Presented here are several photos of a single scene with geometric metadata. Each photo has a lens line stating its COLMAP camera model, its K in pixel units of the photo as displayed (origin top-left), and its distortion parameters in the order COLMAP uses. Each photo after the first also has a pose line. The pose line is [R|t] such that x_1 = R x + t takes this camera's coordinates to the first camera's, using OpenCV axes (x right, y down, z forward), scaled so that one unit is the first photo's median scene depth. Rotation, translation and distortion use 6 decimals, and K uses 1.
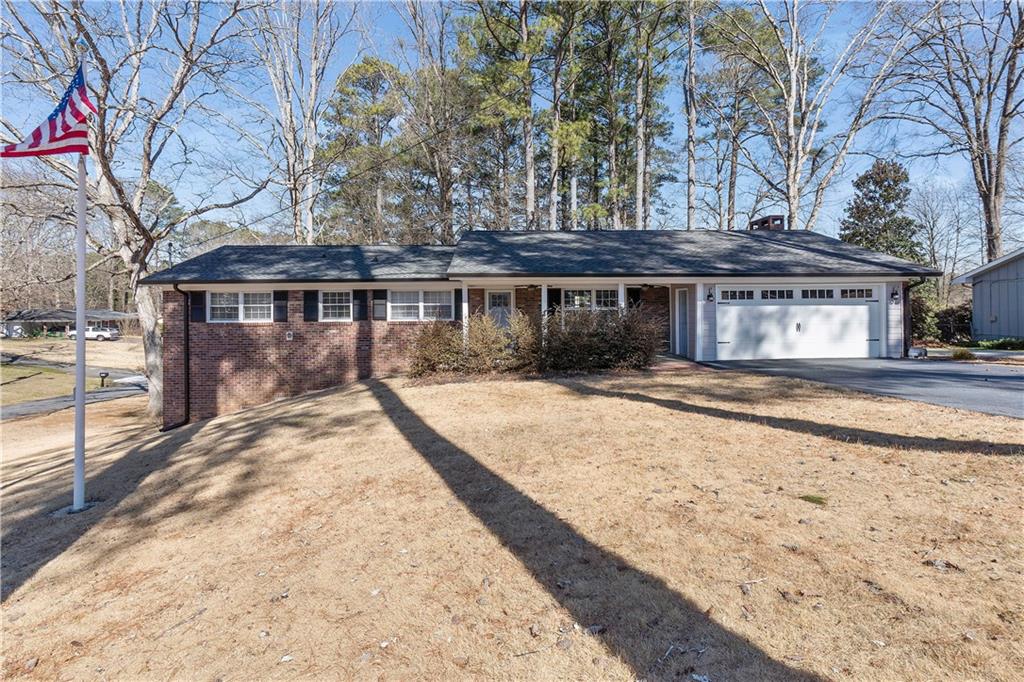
lens RADIAL K [[474.3, 0, 511.4], [0, 474.3, 336.6], [0, 0, 1]] dist [0.006038, 0.000997]
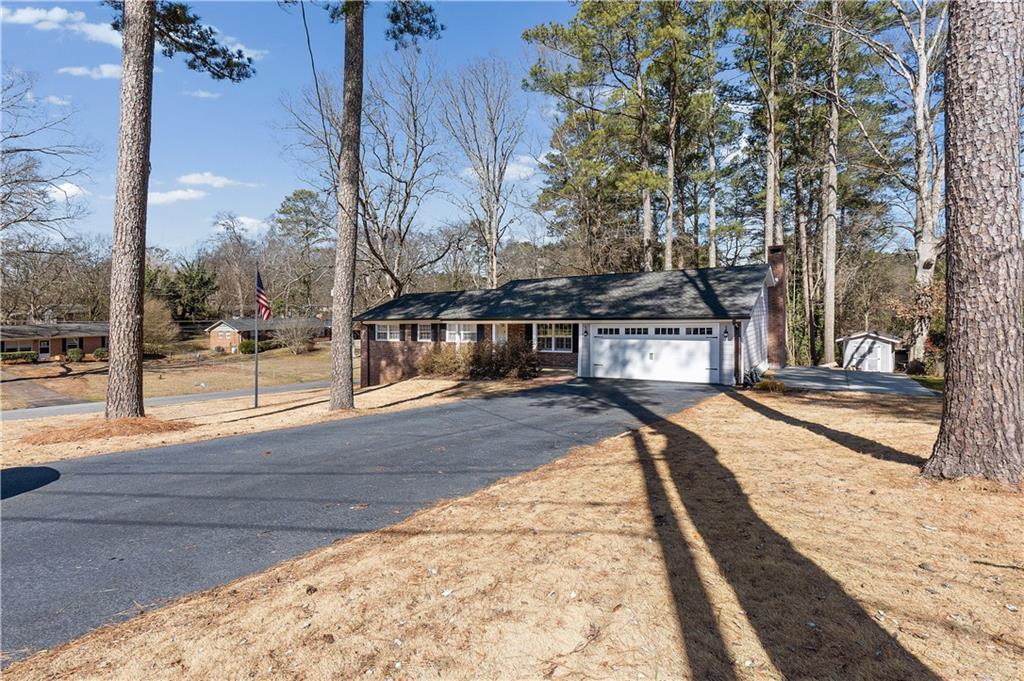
lens RADIAL K [[474.3, 0, 512.4], [0, 474.3, 340.4], [0, 0, 1]] dist [0.006038, 0.000997]
pose [[0.825468, 0.022604, -0.563996, 0.953448], [-0.016394, 0.999736, 0.016074, -0.072016], [0.564211, -0.004022, 0.825621, -0.306228]]
